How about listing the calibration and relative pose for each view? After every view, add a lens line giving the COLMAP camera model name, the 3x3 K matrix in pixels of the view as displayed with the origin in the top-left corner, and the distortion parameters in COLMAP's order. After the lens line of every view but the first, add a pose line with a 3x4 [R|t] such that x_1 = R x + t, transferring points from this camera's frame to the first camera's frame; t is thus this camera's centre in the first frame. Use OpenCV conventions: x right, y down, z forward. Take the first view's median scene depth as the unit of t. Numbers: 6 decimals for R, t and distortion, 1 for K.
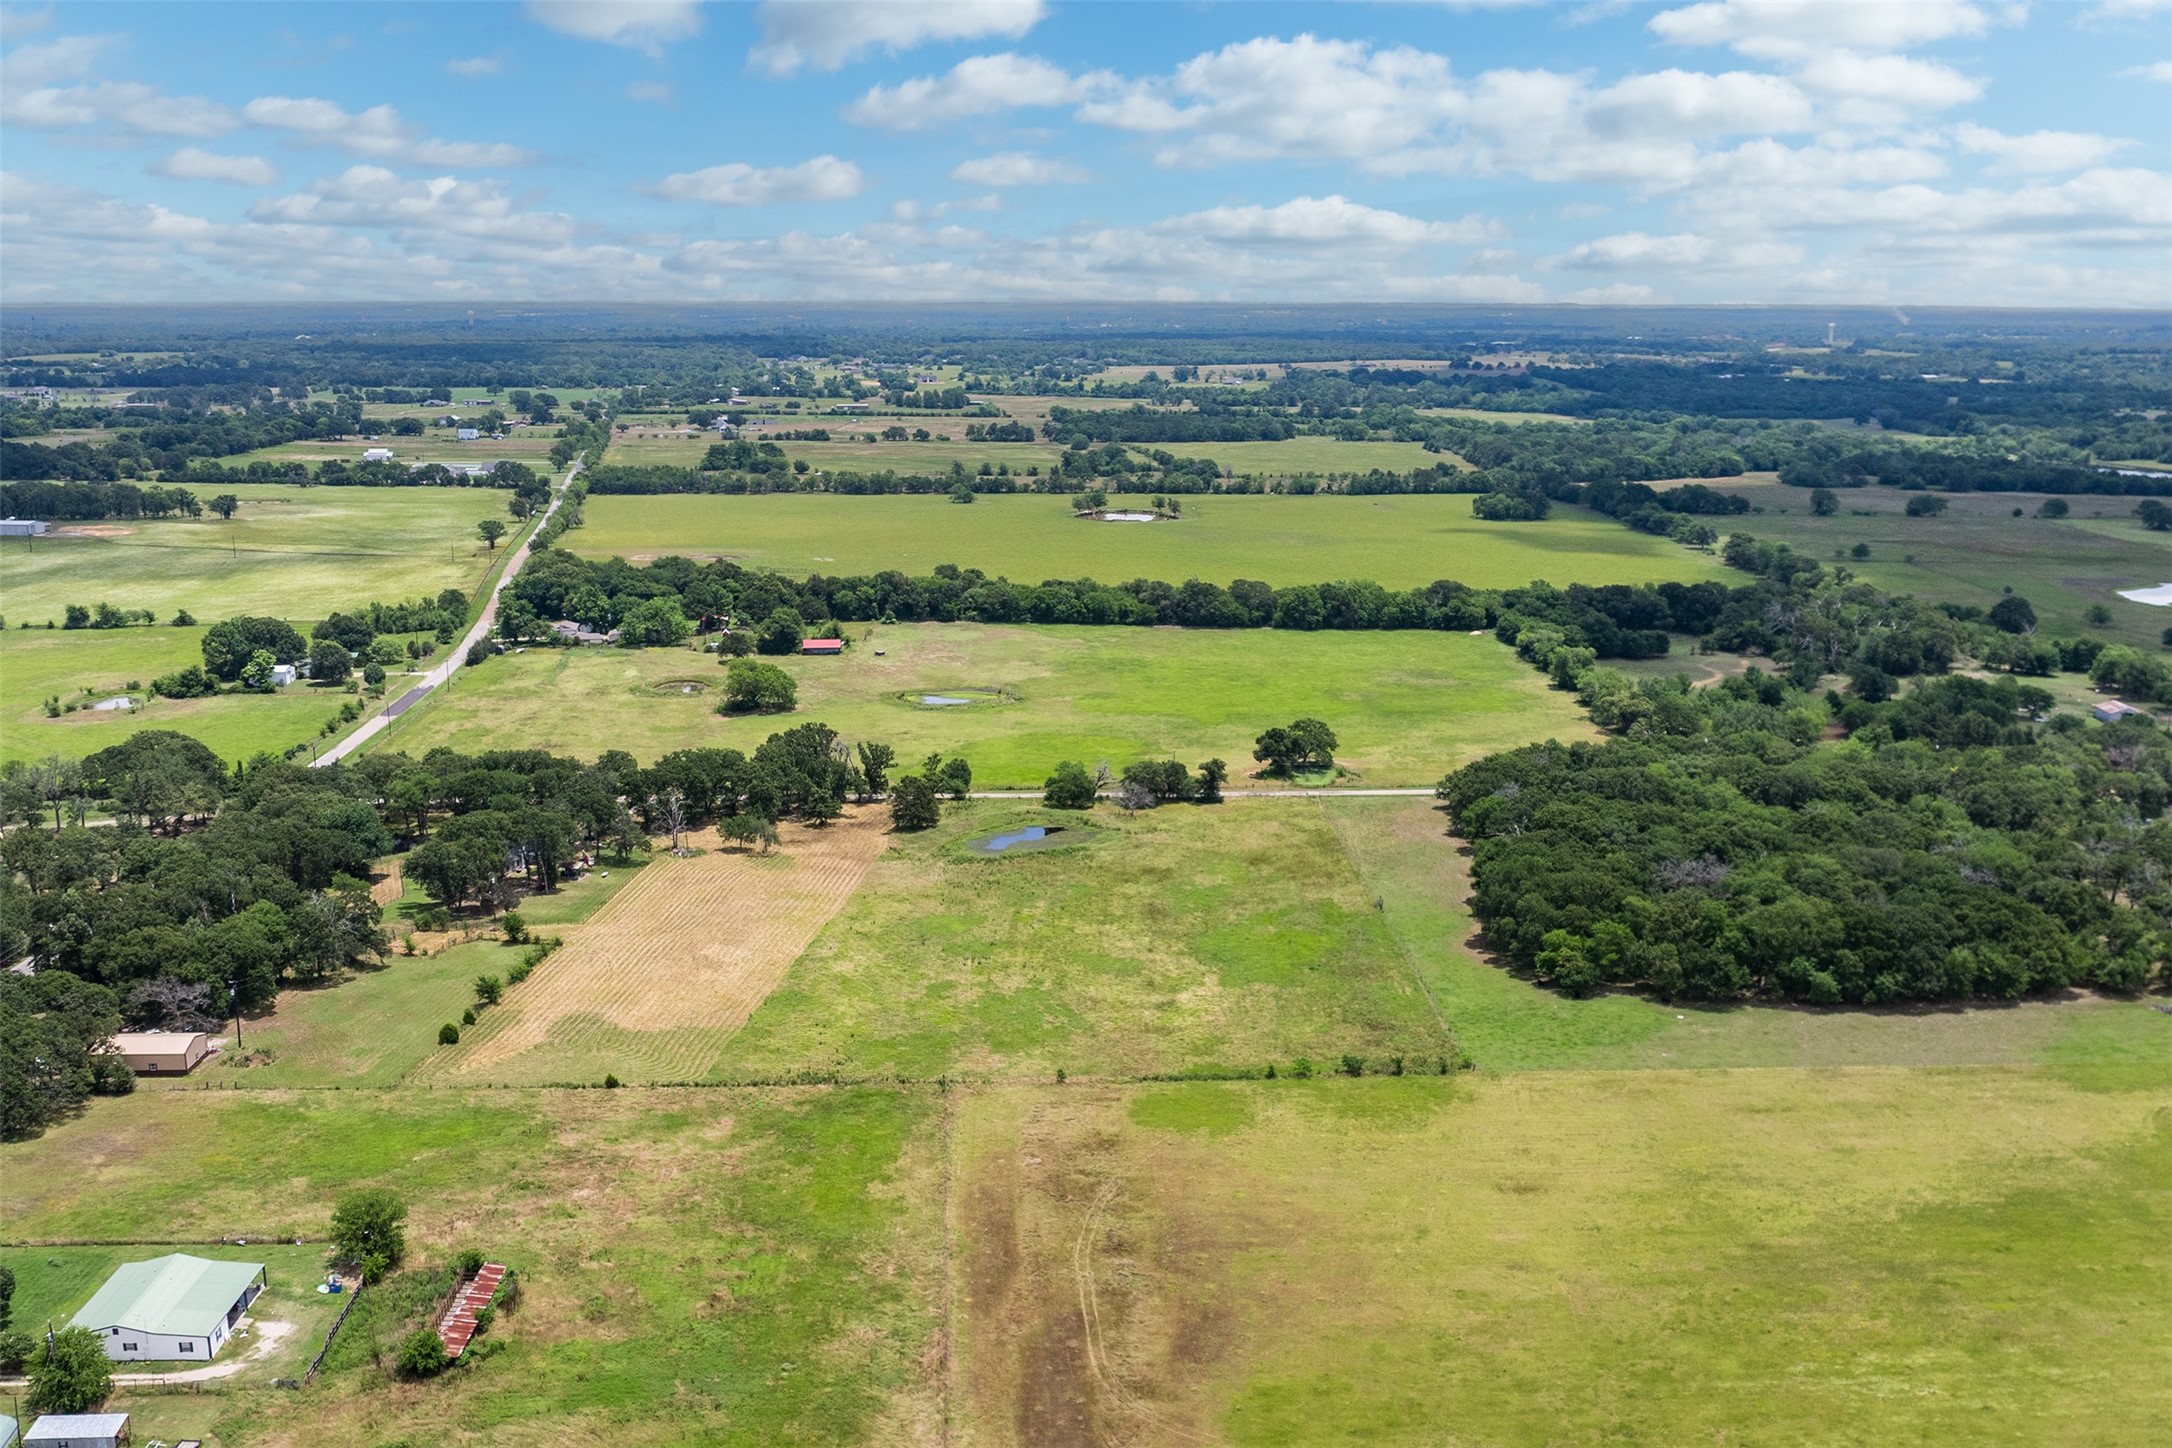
lens RADIAL K [[2132.0, 0, 941.4], [0, 2132.0, 679.6], [0, 0, 1]] dist [-0.020948, -0.012813]
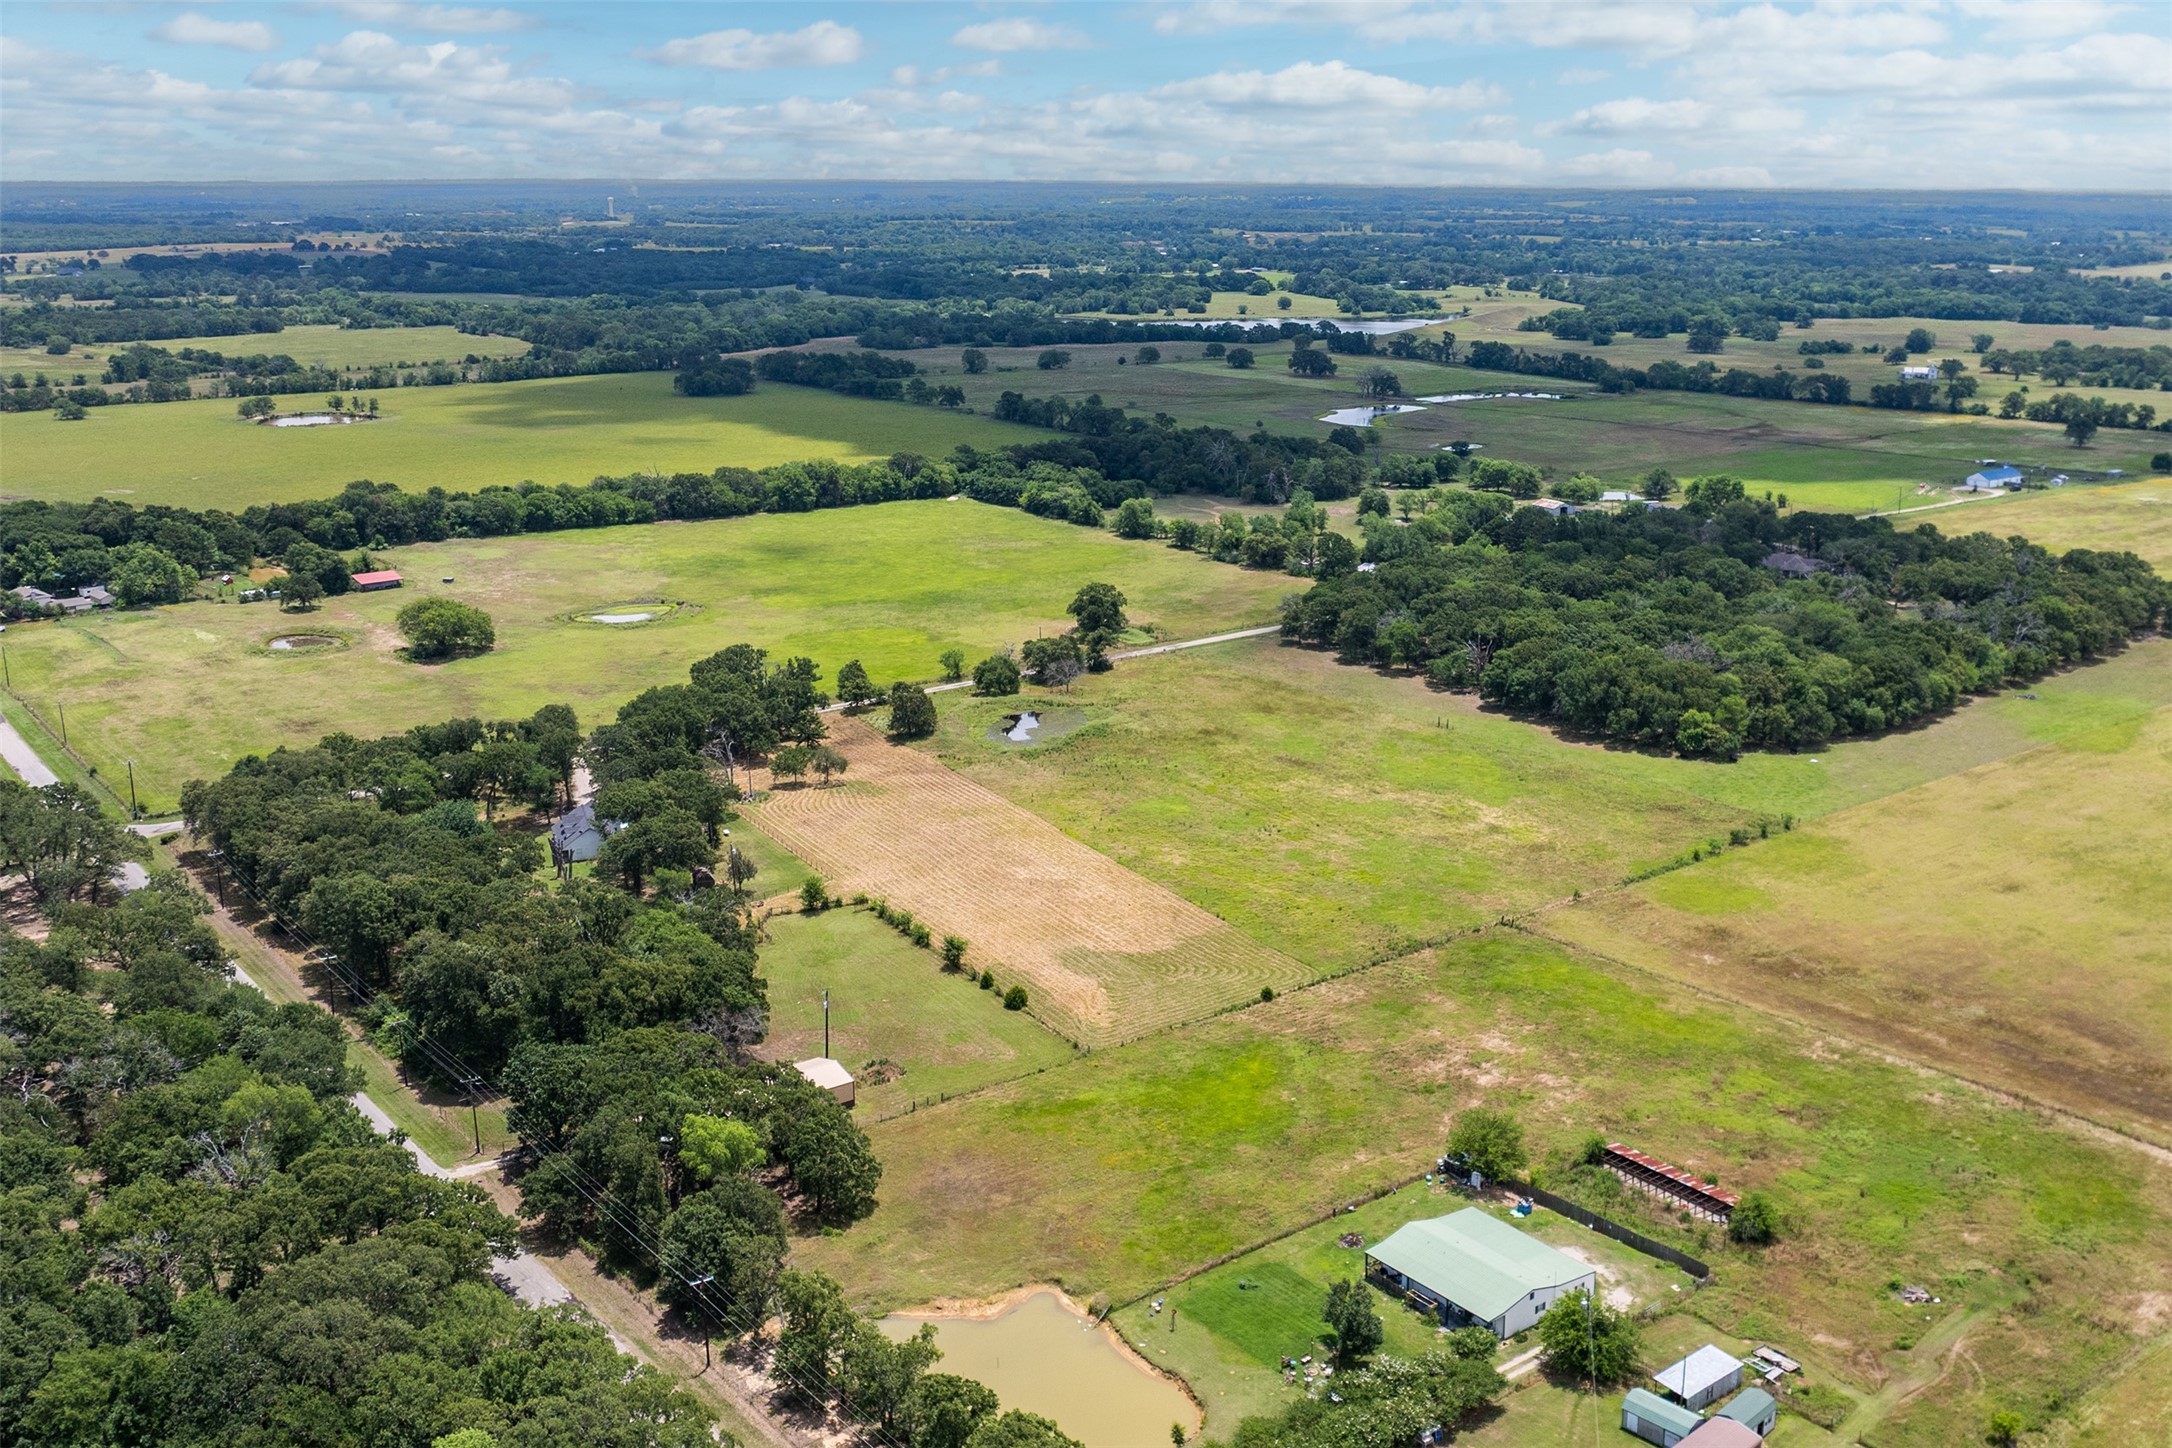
lens RADIAL K [[2149.5, 0, 1132.6], [0, 2149.5, 723.3], [0, 0, 1]] dist [-0.014001, -0.012595]
pose [[0.790679, -0.152366, 0.592969, -0.312789], [0.108330, 0.988073, 0.109440, -0.018645], [-0.602571, -0.022295, 0.797754, 0.108088]]
